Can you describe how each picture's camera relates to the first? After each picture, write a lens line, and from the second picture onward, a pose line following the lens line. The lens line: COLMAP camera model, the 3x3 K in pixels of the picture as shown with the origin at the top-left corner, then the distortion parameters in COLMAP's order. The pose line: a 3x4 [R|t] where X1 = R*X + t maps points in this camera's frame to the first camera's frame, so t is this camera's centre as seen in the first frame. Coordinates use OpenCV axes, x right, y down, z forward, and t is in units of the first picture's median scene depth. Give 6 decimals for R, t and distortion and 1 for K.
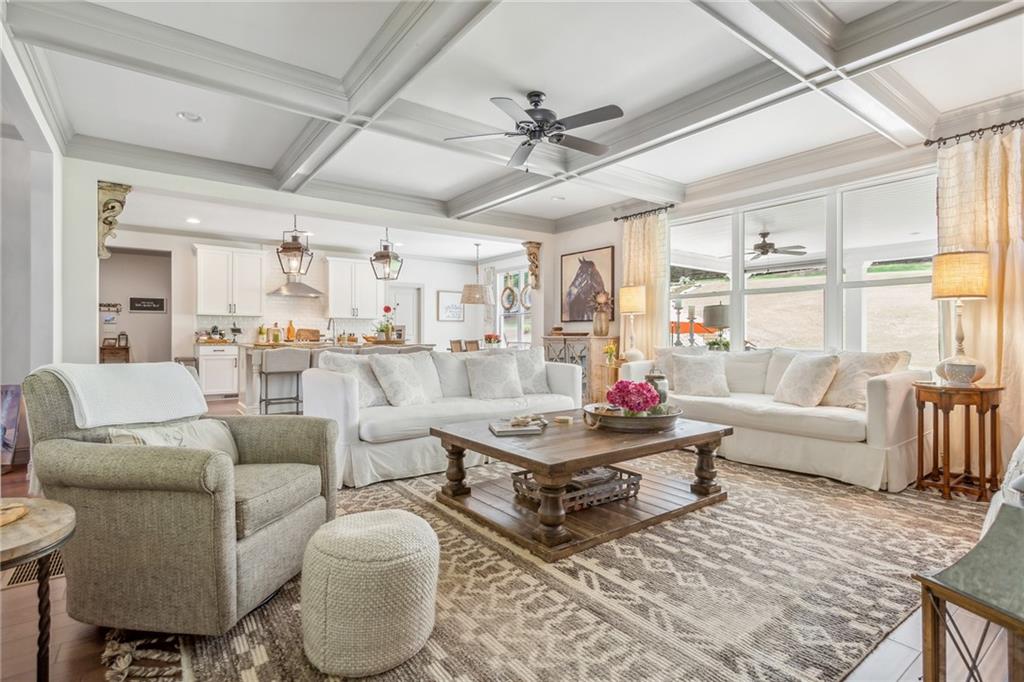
lens RADIAL K [[501.1, 0, 512.7], [0, 501.1, 339.0], [0, 0, 1]] dist [0.000105, 0.001413]
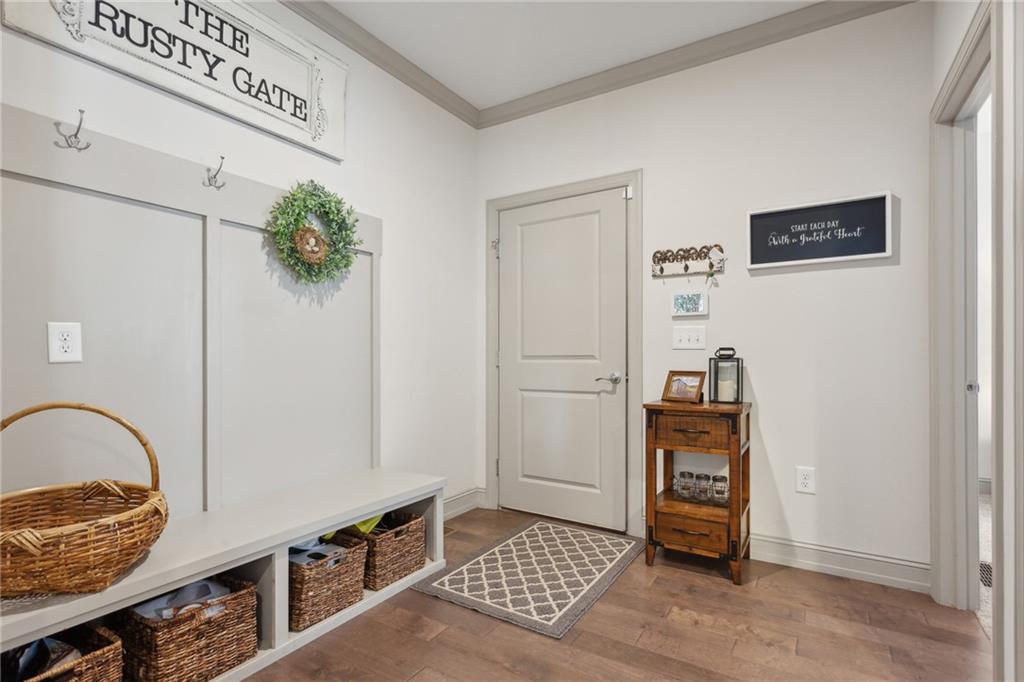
lens RADIAL K [[501.1, 0, 515.9], [0, 501.1, 349.2], [0, 0, 1]] dist [0.000105, 0.001413]
pose [[0.381454, -0.007456, -0.924358, -0.702652], [-0.010035, 0.999875, -0.012207, -0.010475], [0.924333, 0.013933, 0.381332, 0.972068]]
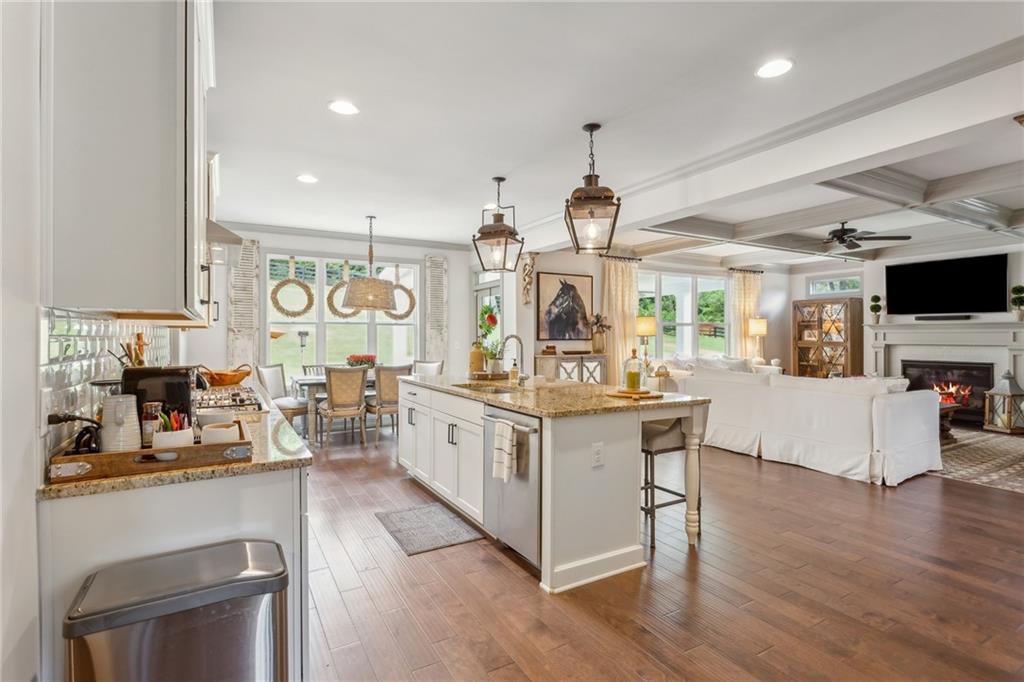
lens RADIAL K [[501.1, 0, 503.0], [0, 501.1, 335.0], [0, 0, 1]] dist [0.000105, 0.001413]
pose [[0.114349, 0.003852, 0.993433, -0.788051], [0.010158, 0.999936, -0.005046, -0.035628], [-0.993389, 0.010668, 0.114302, 0.858427]]
